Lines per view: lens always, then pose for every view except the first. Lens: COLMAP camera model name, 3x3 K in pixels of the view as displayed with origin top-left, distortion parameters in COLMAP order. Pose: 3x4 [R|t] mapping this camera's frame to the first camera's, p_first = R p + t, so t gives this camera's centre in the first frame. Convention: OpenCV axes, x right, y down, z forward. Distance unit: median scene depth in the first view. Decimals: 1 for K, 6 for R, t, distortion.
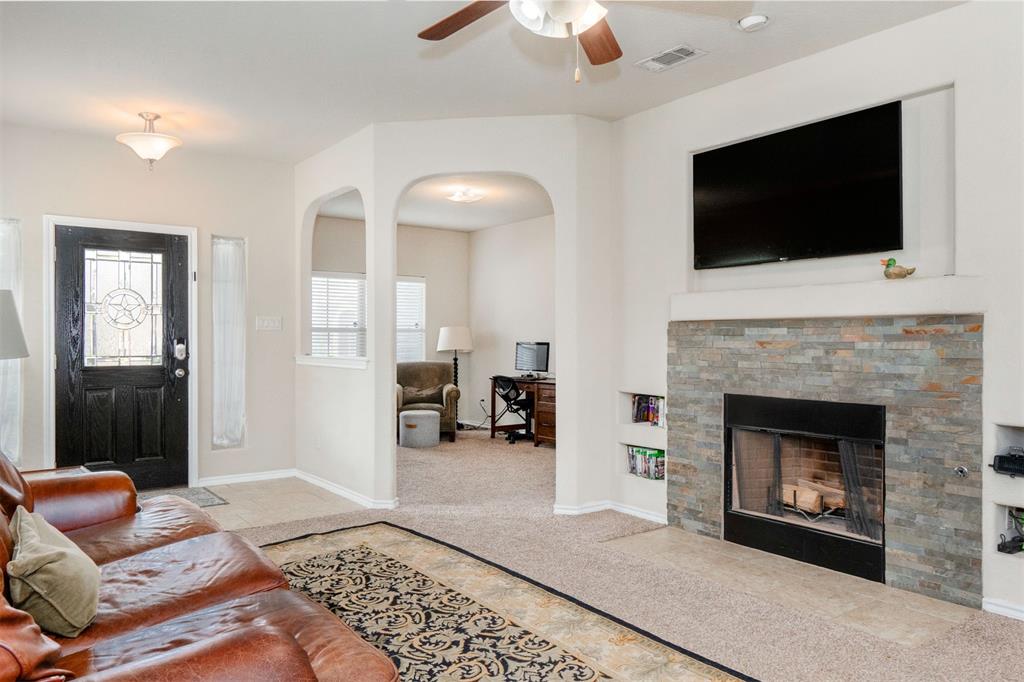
lens RADIAL K [[714.5, 0, 504.5], [0, 714.5, 340.6], [0, 0, 1]] dist [-0.006697, -0.000764]
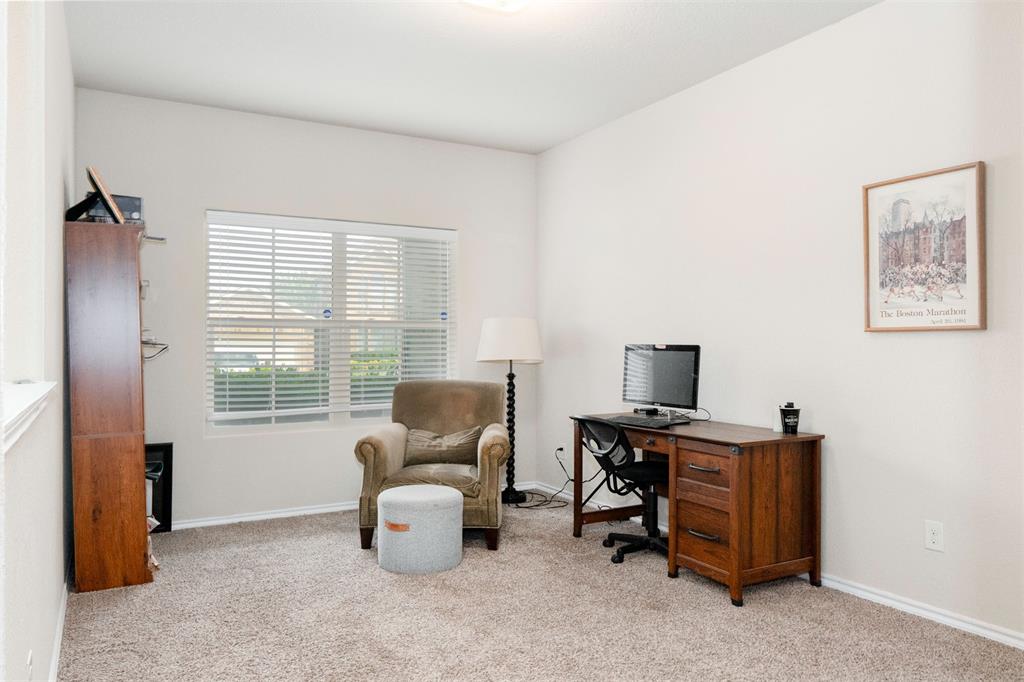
lens RADIAL K [[714.5, 0, 504.5], [0, 714.5, 340.6], [0, 0, 1]] dist [-0.006697, -0.000764]
pose [[0.991483, -0.000825, -0.130233, -0.001637], [0.000213, 0.999989, -0.004713, 0.001521], [0.130235, 0.004645, 0.991472, 0.502494]]
